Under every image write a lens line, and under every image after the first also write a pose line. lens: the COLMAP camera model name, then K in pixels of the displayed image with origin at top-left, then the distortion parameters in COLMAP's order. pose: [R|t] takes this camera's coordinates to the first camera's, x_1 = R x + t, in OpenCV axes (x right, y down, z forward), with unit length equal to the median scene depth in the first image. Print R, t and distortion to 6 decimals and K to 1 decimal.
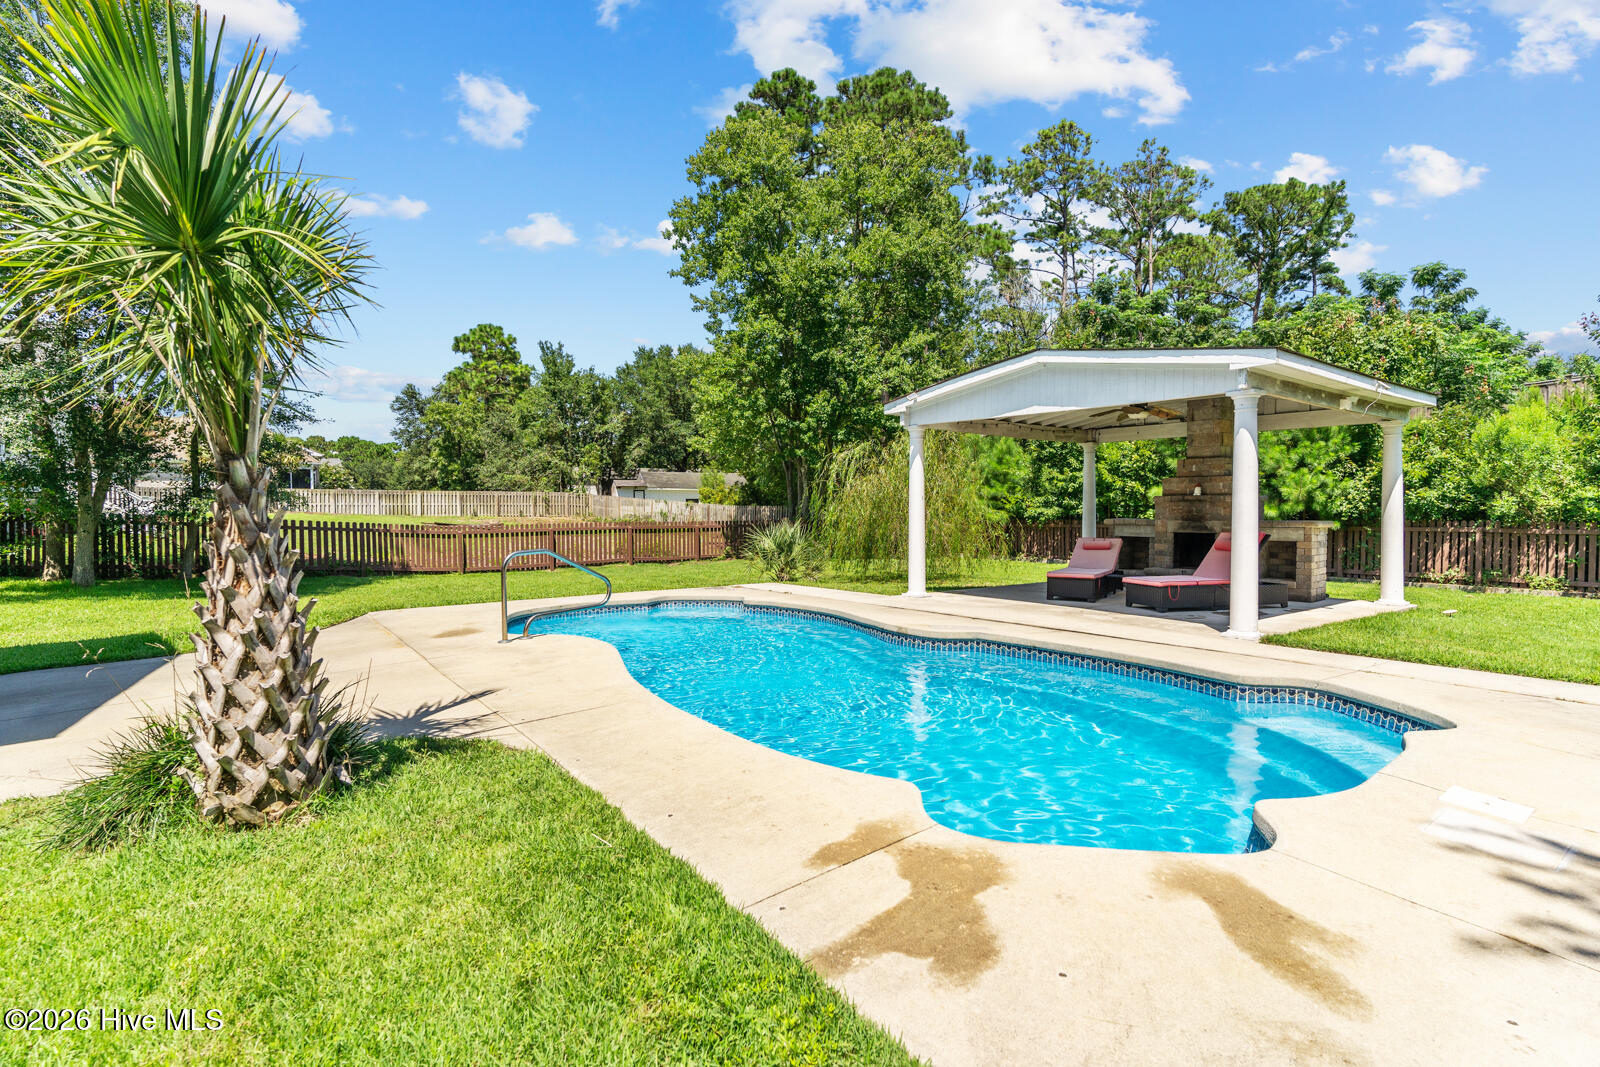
lens RADIAL K [[774.4, 0, 801.5], [0, 774.4, 506.4], [0, 0, 1]] dist [-0.002233, -0.000474]
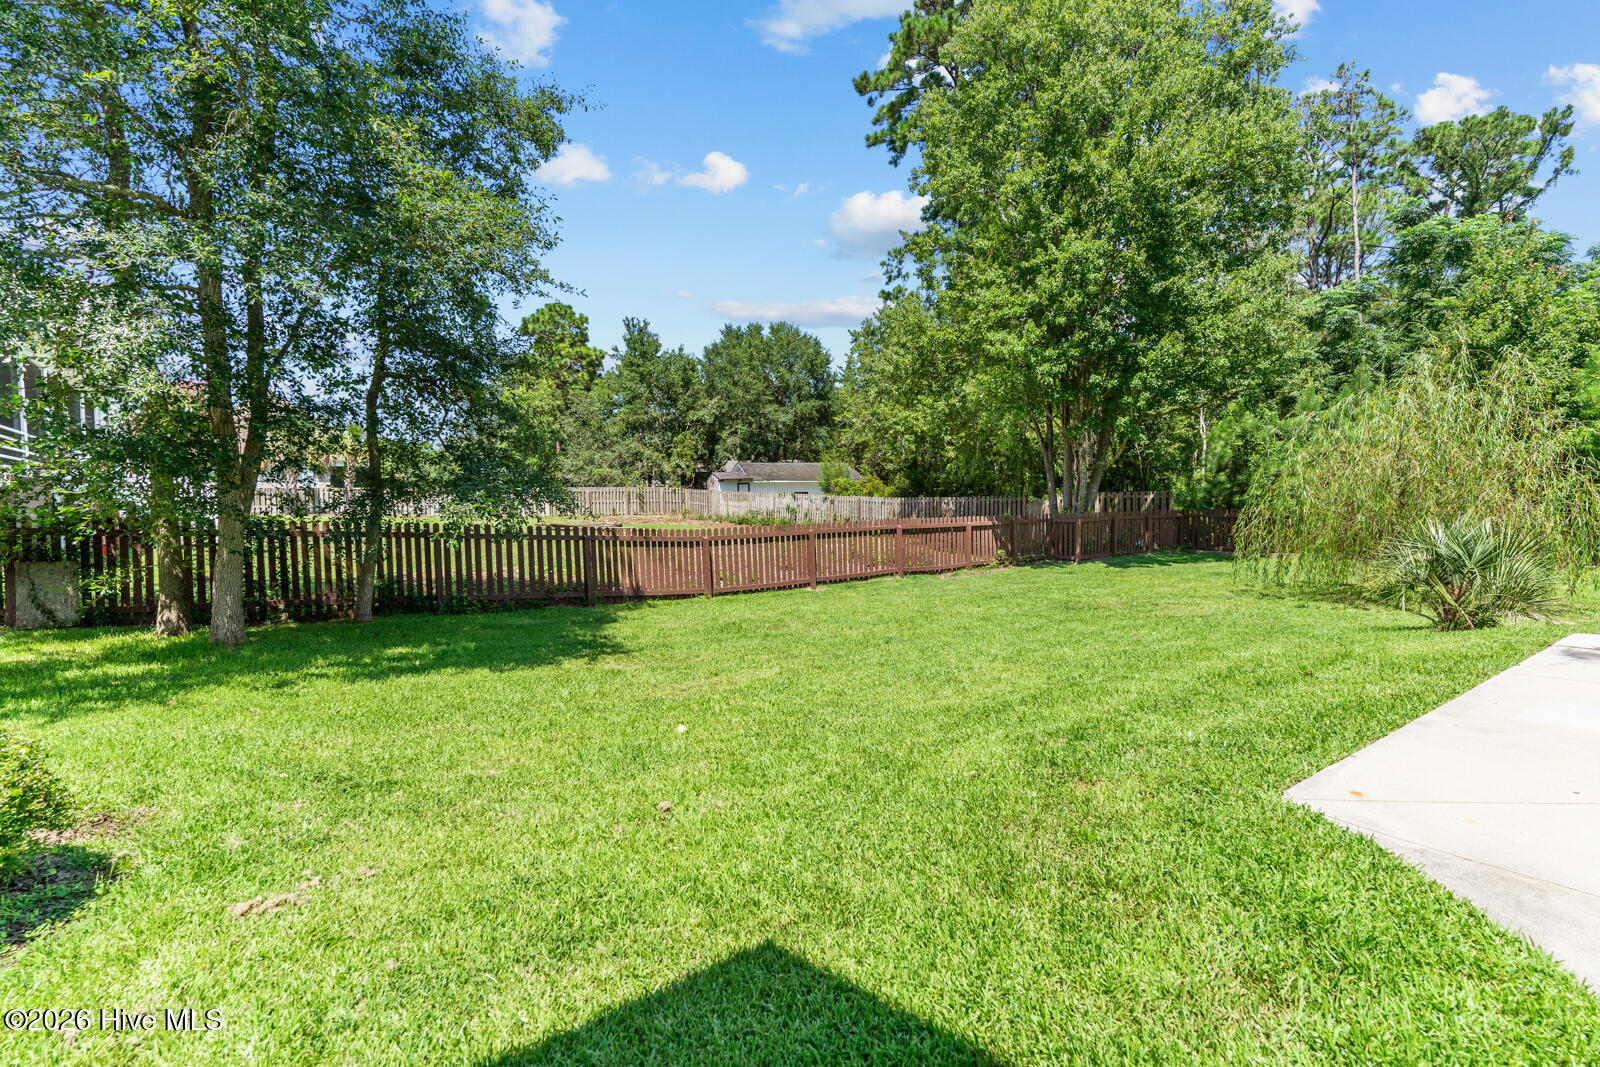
lens RADIAL K [[786.2, 0, 807.6], [0, 786.2, 503.5], [0, 0, 1]] dist [0.002473, 0.000602]
pose [[0.999694, -0.015650, -0.019180, -0.118852], [0.015711, 0.999872, 0.002995, 0.000588], [0.019131, -0.003295, 0.999812, 0.102811]]
